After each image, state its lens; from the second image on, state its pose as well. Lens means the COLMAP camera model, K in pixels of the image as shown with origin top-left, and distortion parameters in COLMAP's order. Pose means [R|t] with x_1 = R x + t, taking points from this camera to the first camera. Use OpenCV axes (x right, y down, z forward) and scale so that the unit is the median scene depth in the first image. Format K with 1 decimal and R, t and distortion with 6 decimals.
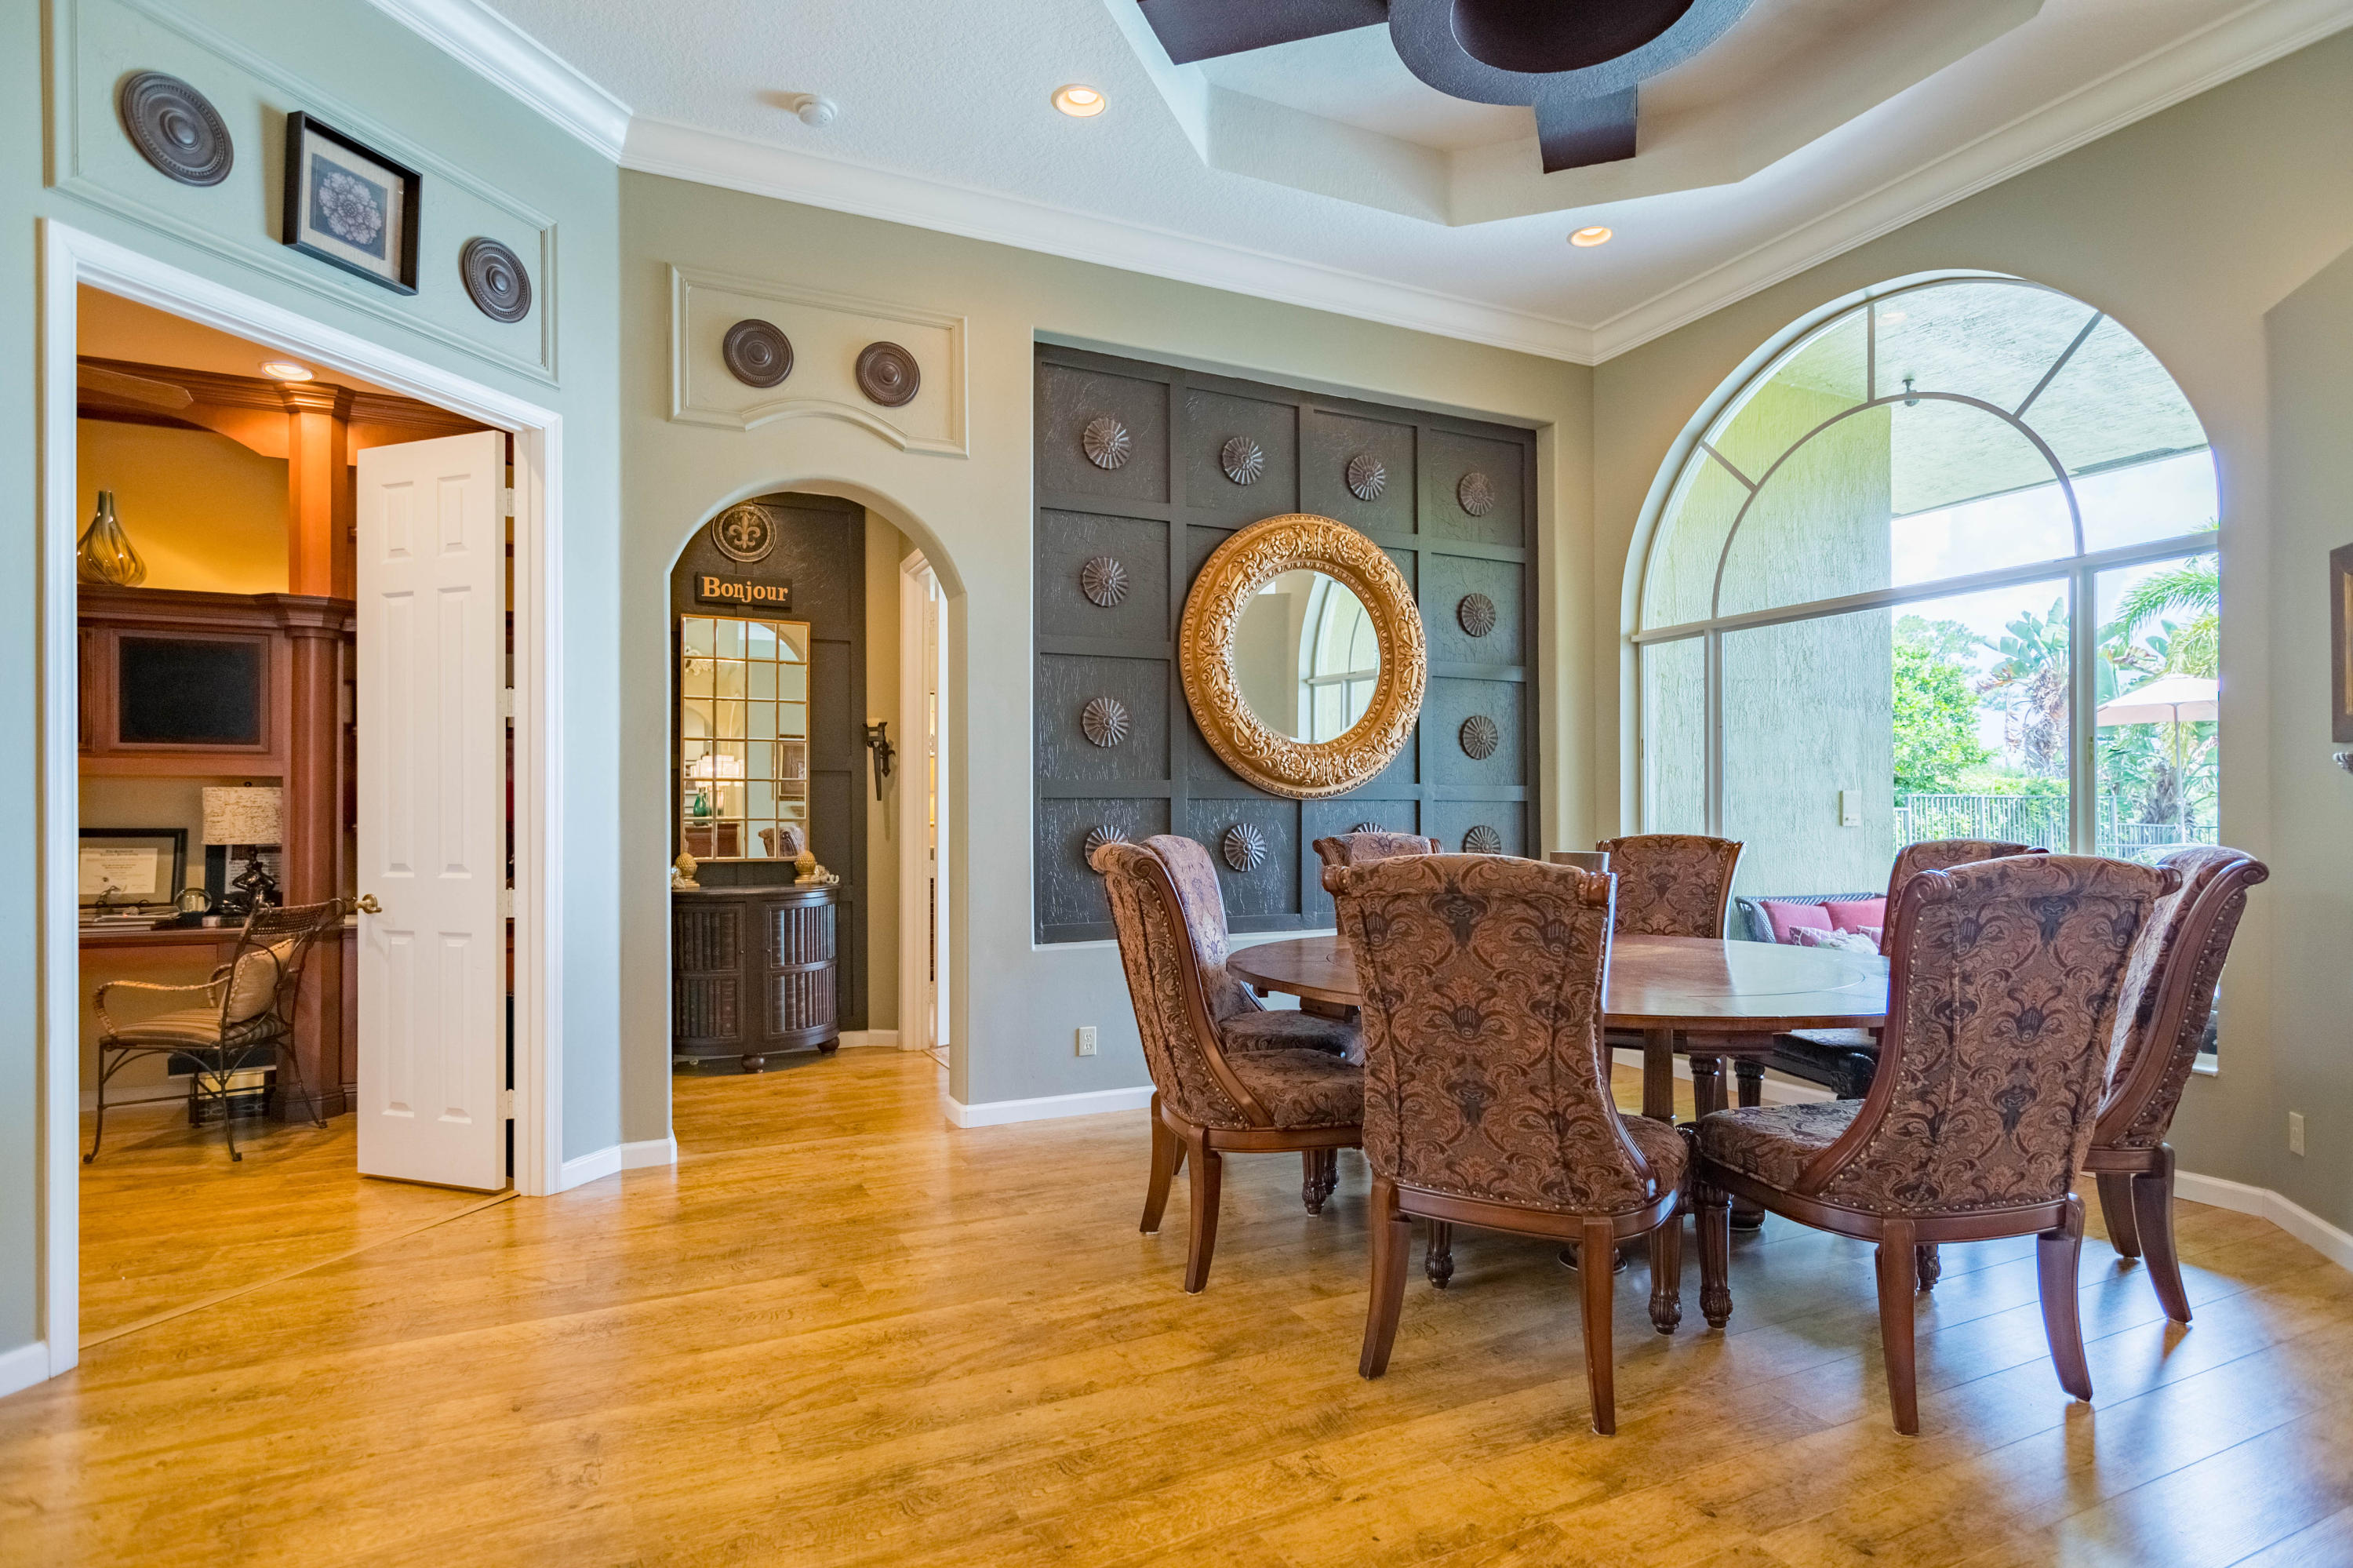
lens RADIAL K [[1217.8, 0, 1232.2], [0, 1217.8, 826.6], [0, 0, 1]] dist [0.003418, 0.000684]
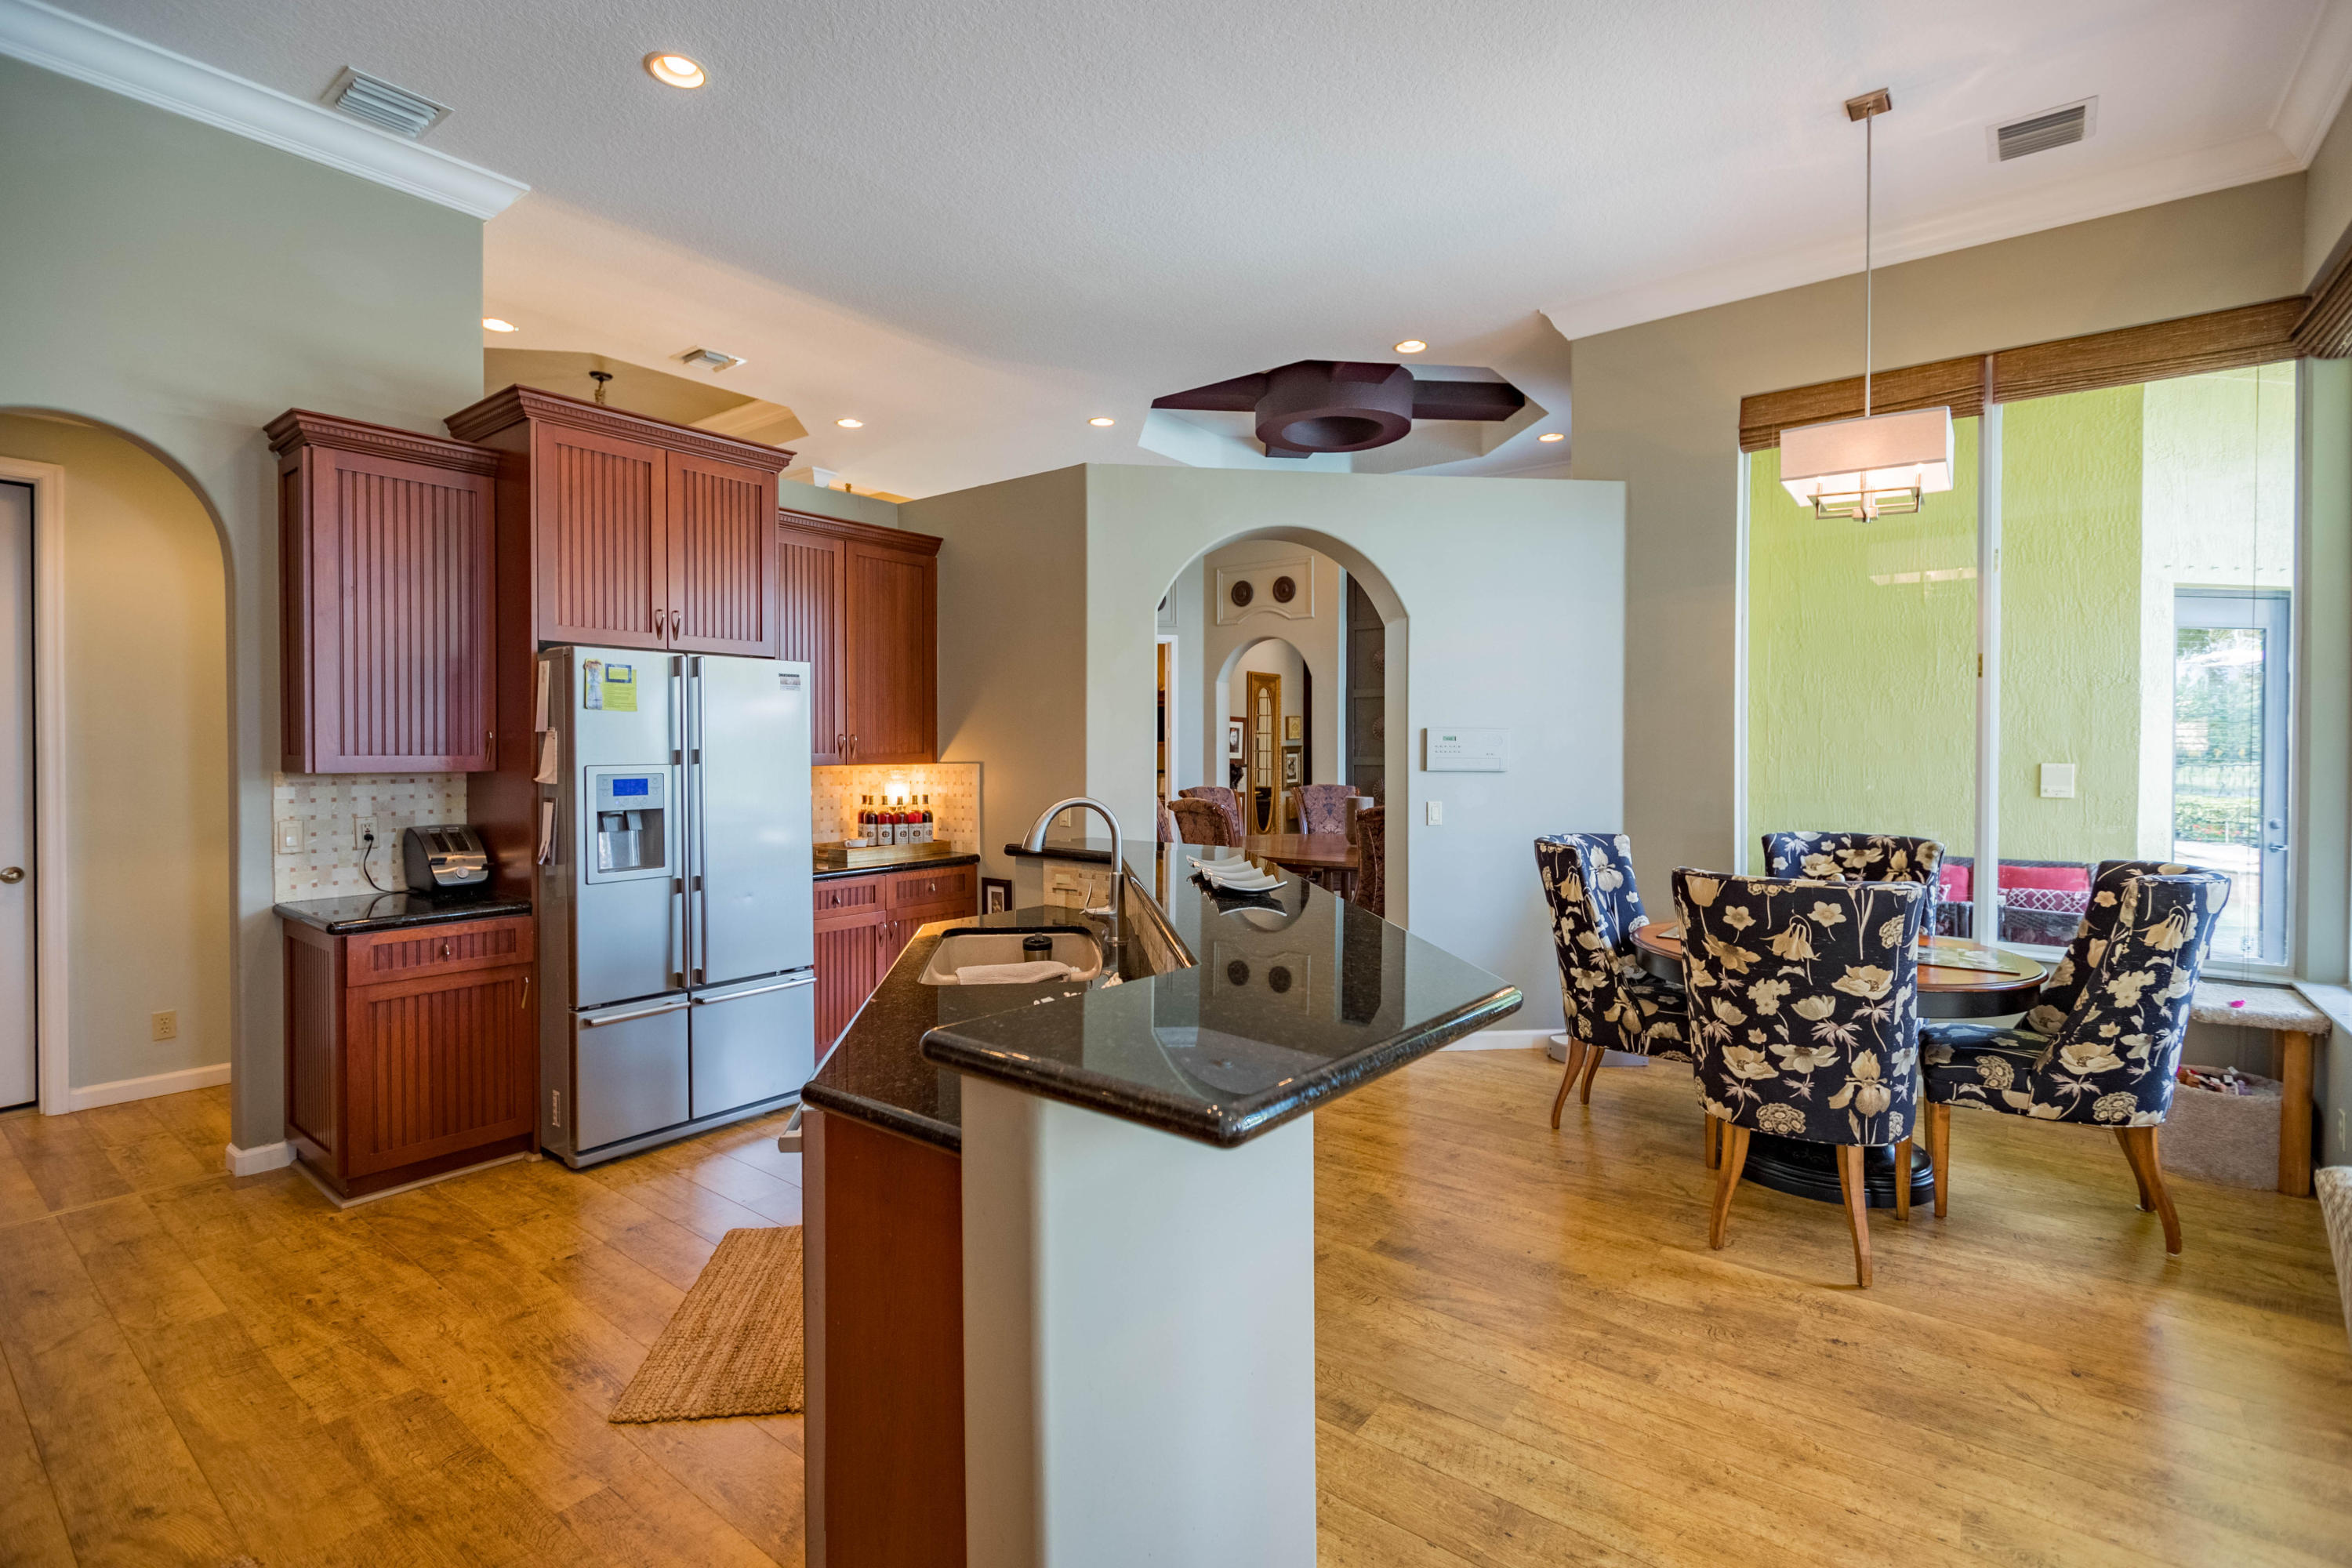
lens RADIAL K [[1094.8, 0, 1138.4], [0, 1094.8, 756.3], [0, 0, 1]] dist [0.002399, 0.000376]
pose [[0.401703, 0.014747, -0.915651, 1.549081], [-0.006491, 0.999891, 0.013256, -0.065490], [0.915747, 0.000619, 0.401755, -0.132955]]
